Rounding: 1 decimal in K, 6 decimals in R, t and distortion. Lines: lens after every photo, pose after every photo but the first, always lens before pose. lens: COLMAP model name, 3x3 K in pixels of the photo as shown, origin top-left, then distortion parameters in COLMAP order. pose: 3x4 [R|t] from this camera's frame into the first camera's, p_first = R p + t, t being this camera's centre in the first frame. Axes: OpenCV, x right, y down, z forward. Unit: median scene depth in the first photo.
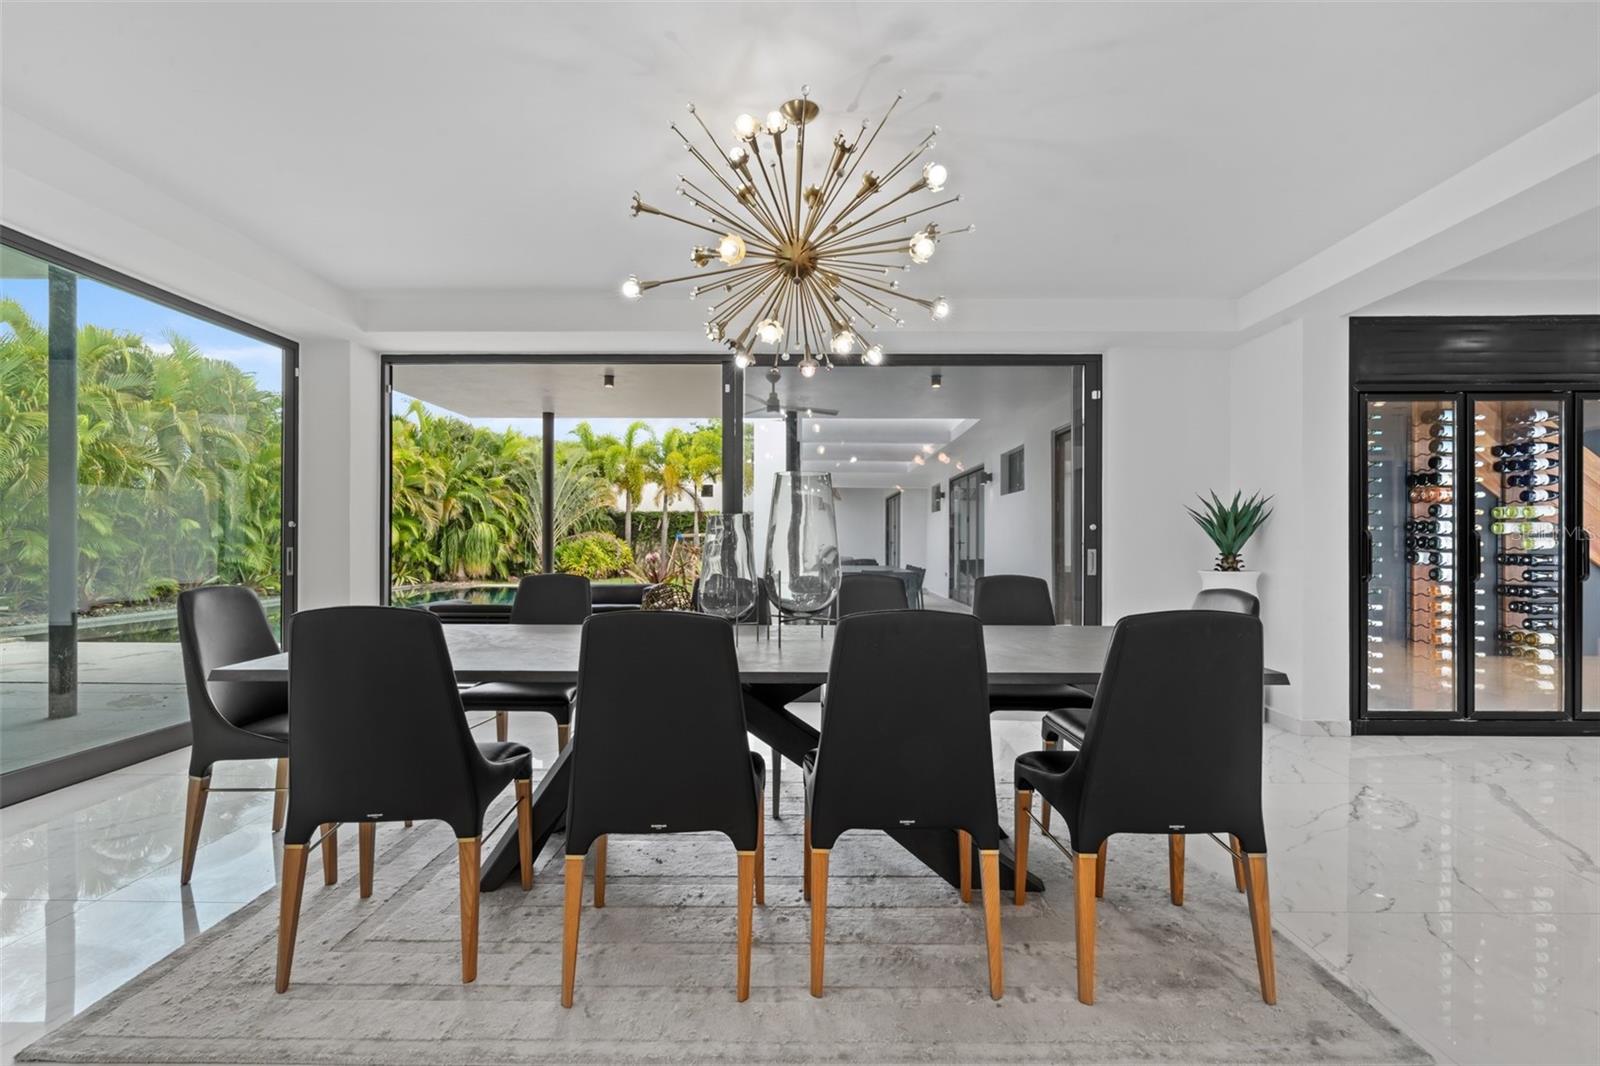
lens RADIAL K [[761.8, 0, 791.2], [0, 761.8, 537.7], [0, 0, 1]] dist [-0.001928, 0.000042]
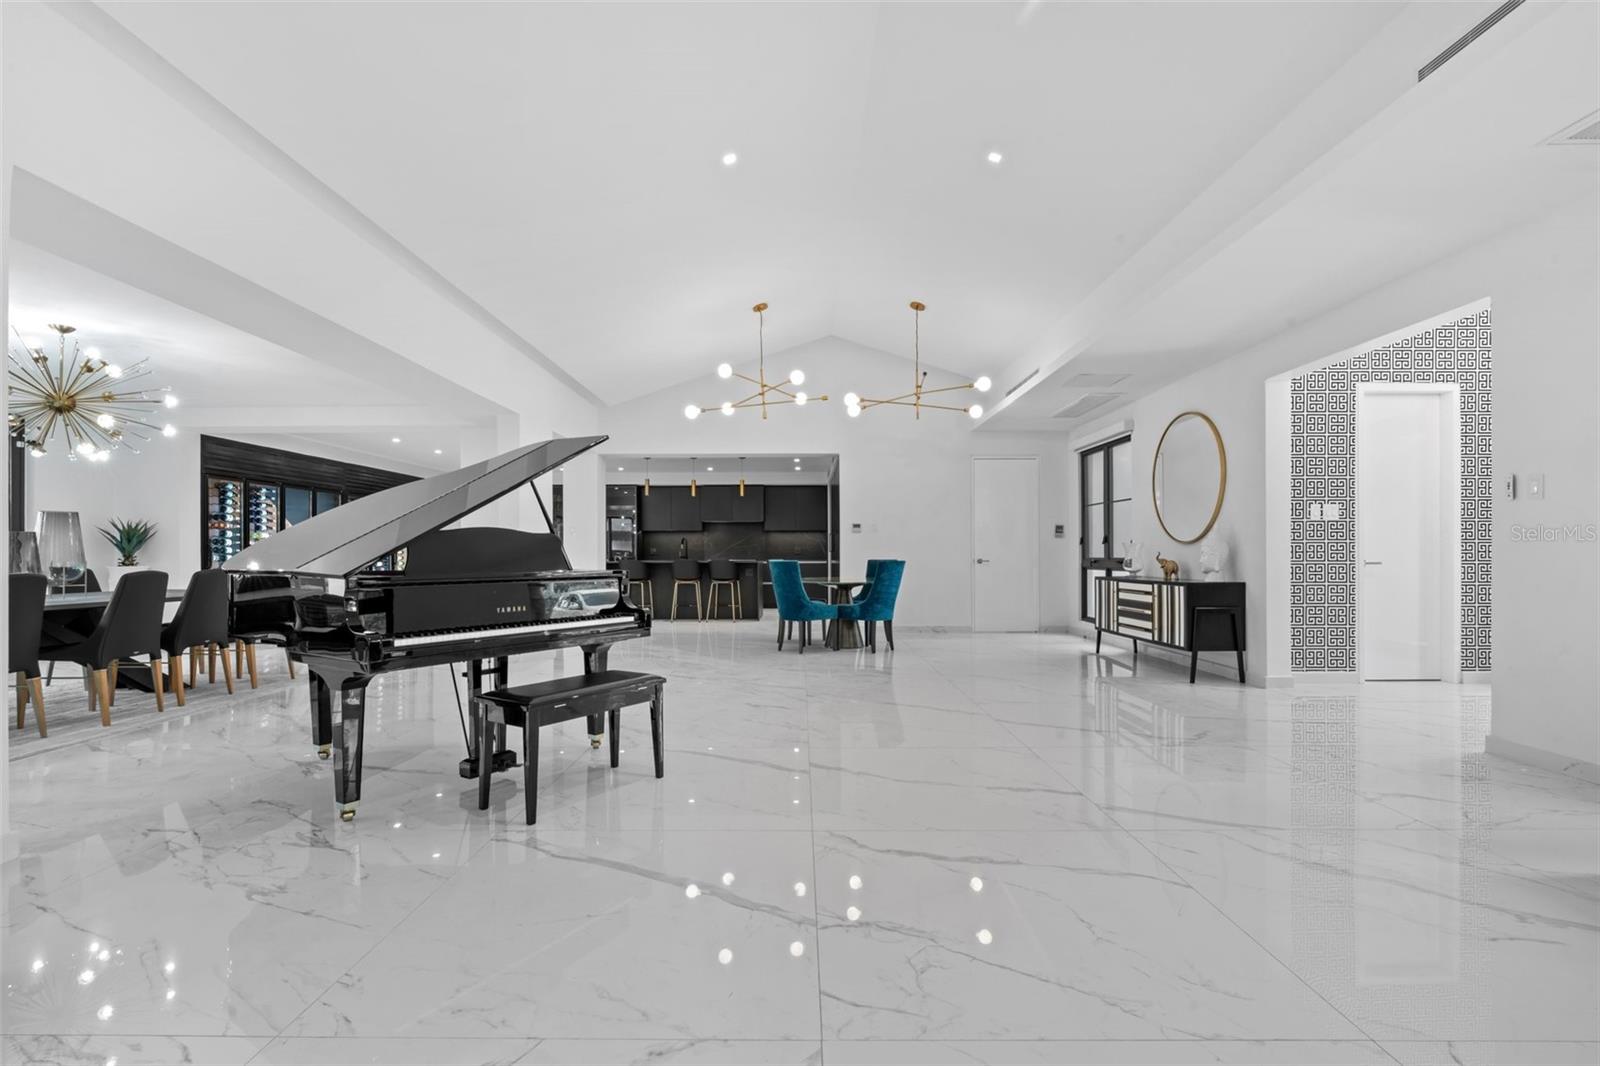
lens RADIAL K [[735.4, 0, 802.3], [0, 735.4, 543.7], [0, 0, 1]] dist [-0.004044, 0.000524]
pose [[-0.013195, 0.010151, 0.999861, -1.093950], [-0.007607, 0.999919, -0.010252, -0.001425], [-0.999884, -0.007742, -0.013116, -0.489916]]
